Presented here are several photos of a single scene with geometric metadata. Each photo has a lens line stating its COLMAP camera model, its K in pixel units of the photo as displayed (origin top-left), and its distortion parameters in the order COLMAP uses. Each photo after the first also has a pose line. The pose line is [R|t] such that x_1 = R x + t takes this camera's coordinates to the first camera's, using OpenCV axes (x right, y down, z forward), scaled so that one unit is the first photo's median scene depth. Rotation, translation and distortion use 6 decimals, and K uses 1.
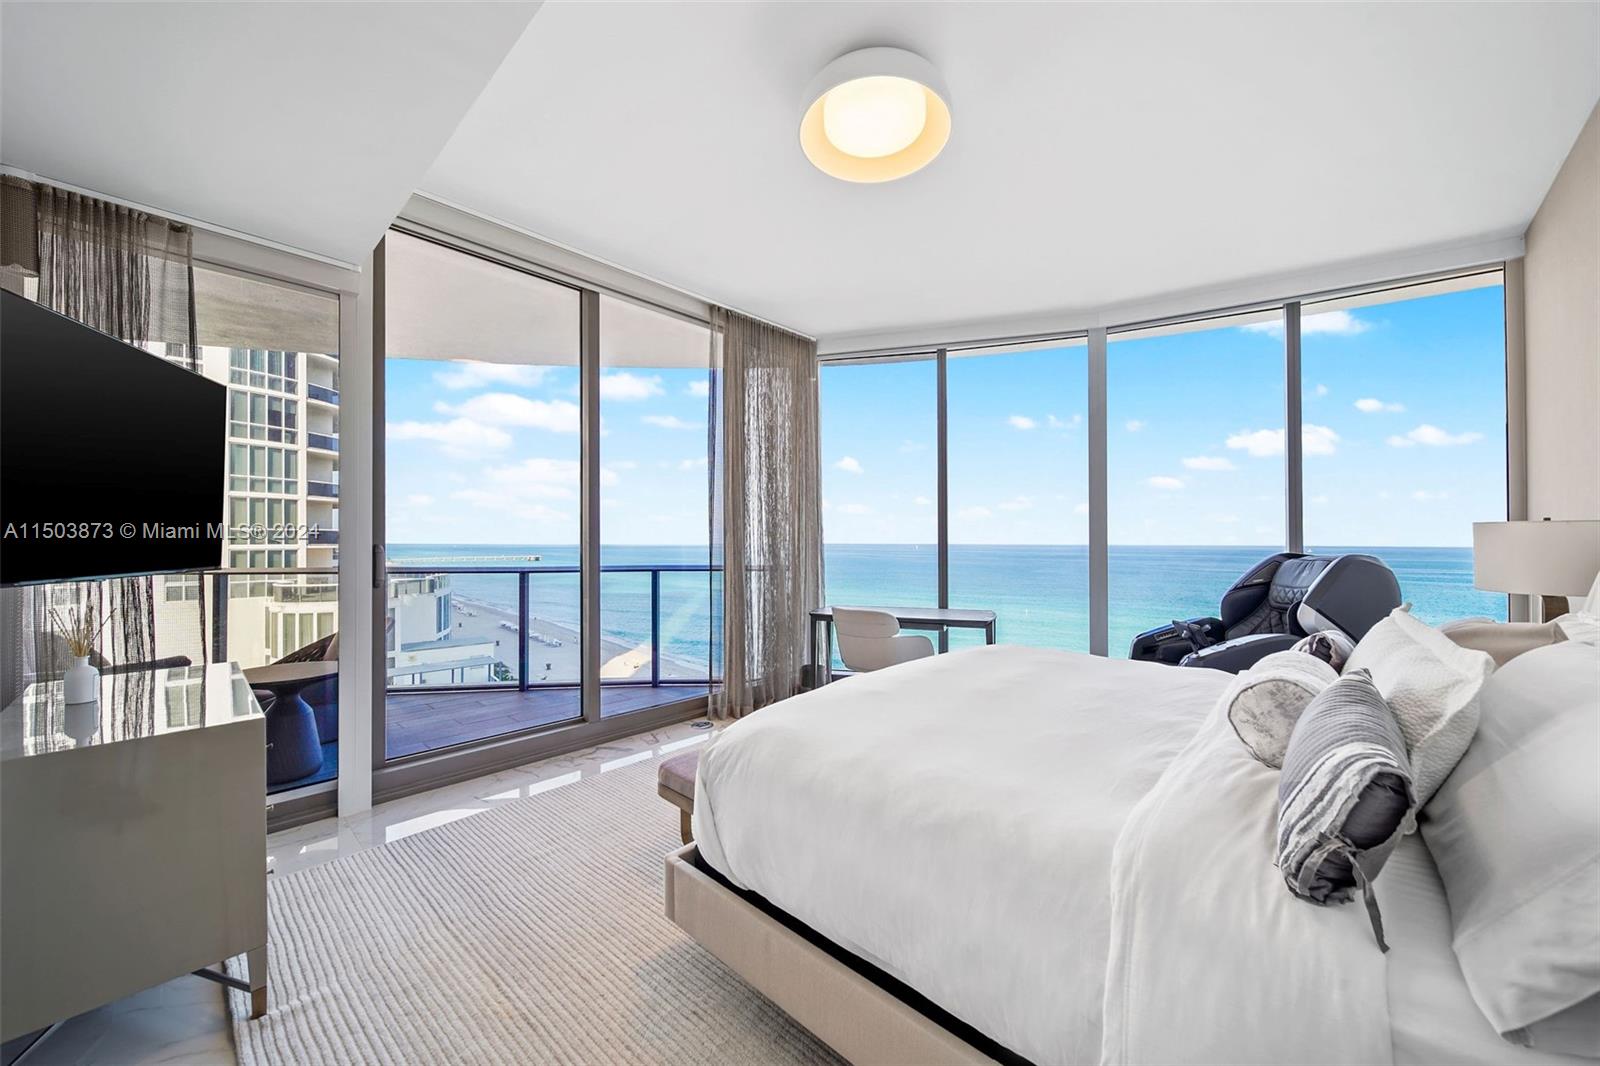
lens RADIAL K [[591.1, 0, 816.6], [0, 591.1, 523.9], [0, 0, 1]] dist [-0.002604, -0.001067]
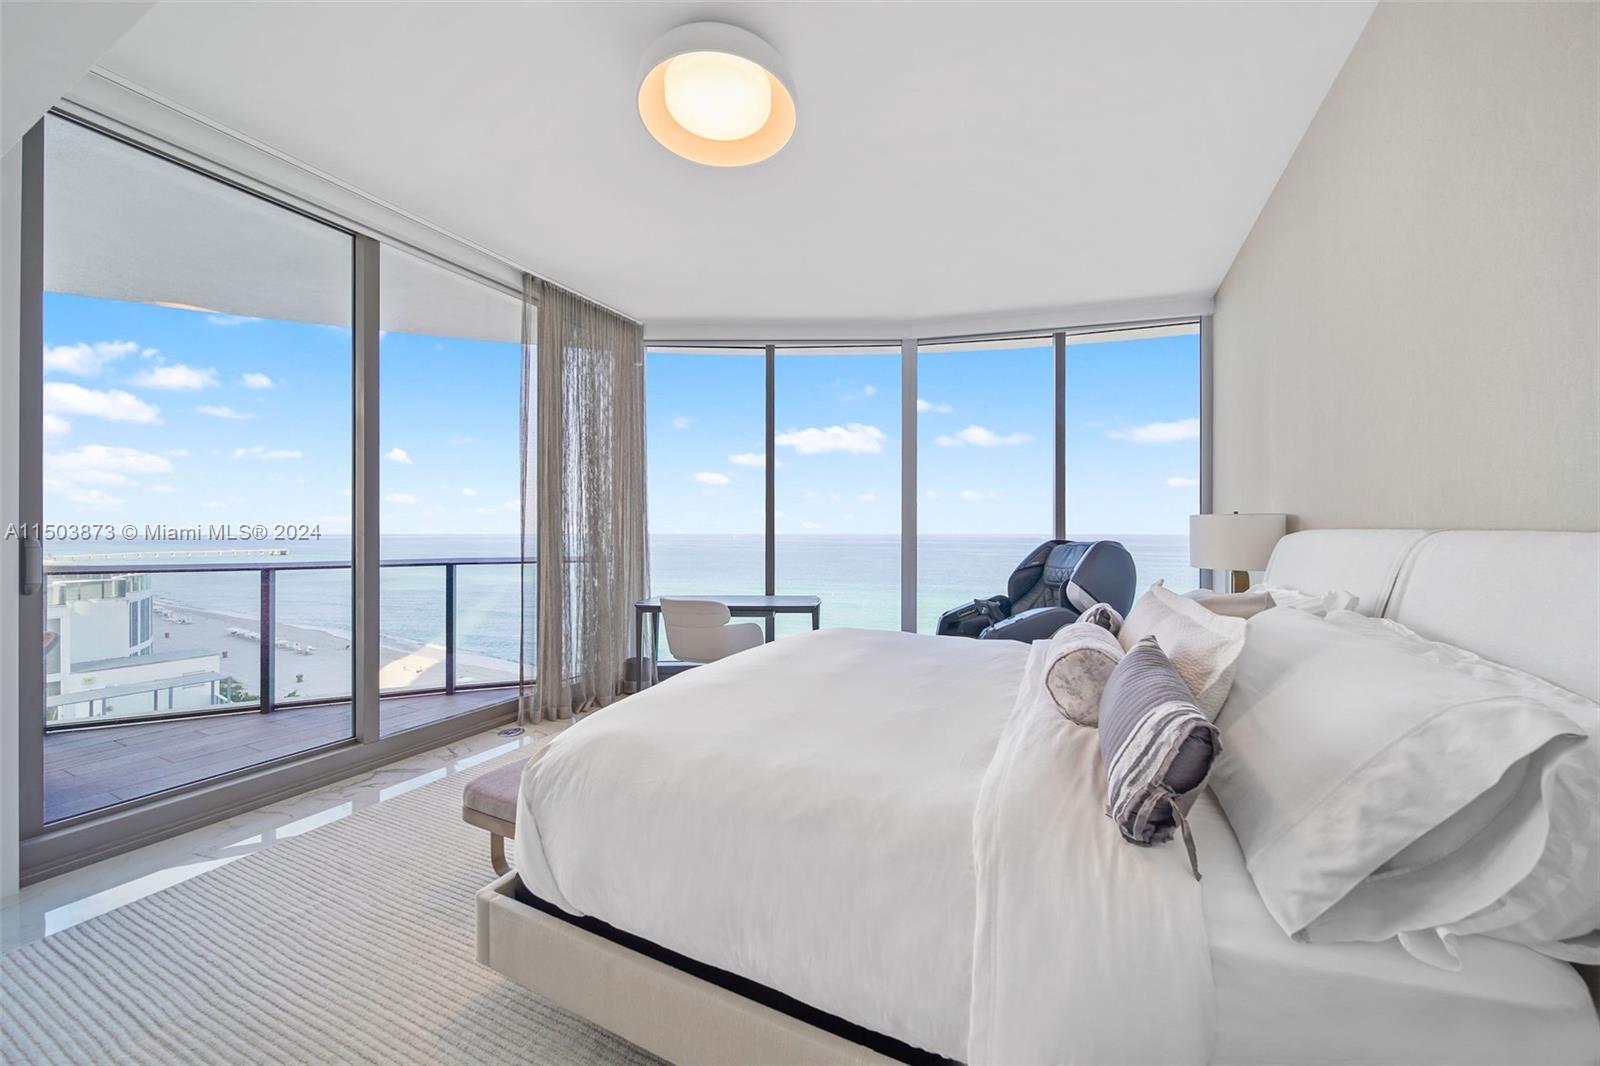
lens RADIAL K [[565.0, 0, 804.8], [0, 565.0, 519.0], [0, 0, 1]] dist [0.000897, -0.001674]
pose [[0.954294, 0.005721, 0.298816, -0.029357], [-0.007873, 0.999951, 0.005998, 0.002513], [-0.298767, -0.008077, 0.954292, 0.040917]]
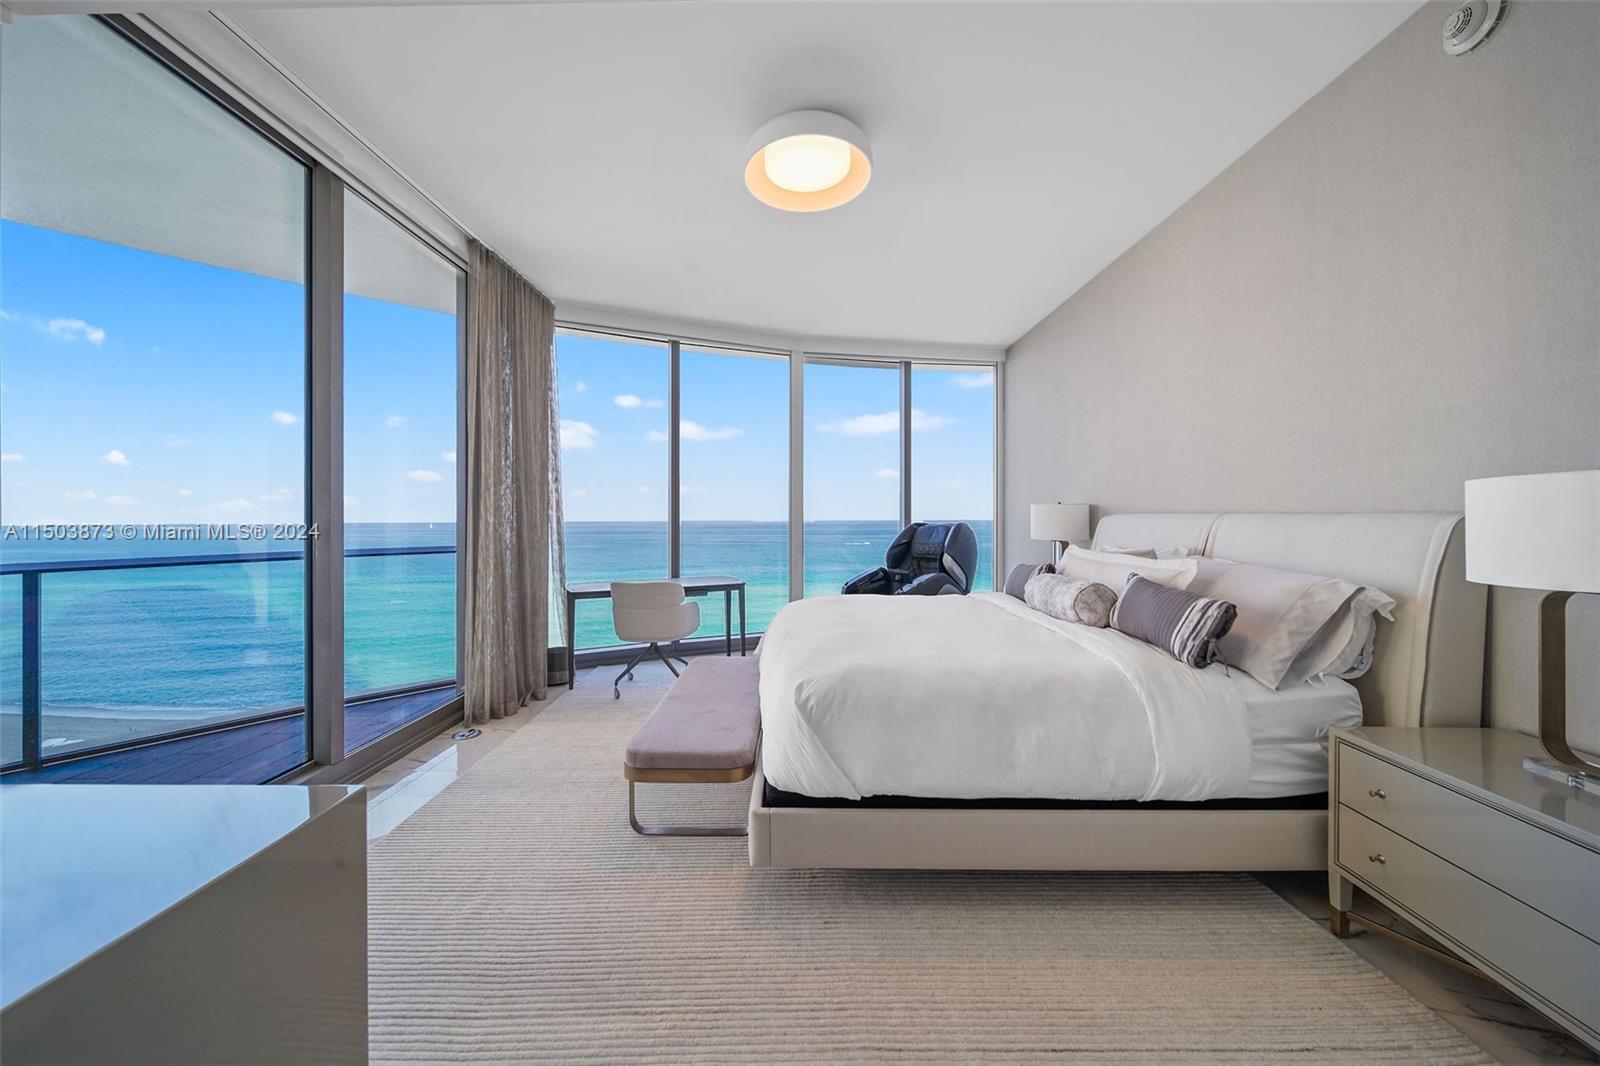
lens RADIAL K [[565.0, 0, 790.1], [0, 565.0, 505.6], [0, 0, 1]] dist [0.000897, -0.001674]
pose [[0.746566, 0.010235, 0.665233, -0.485922], [-0.014000, 0.999902, 0.000327, 0.007453], [-0.665164, -0.009558, 0.746636, 0.112180]]
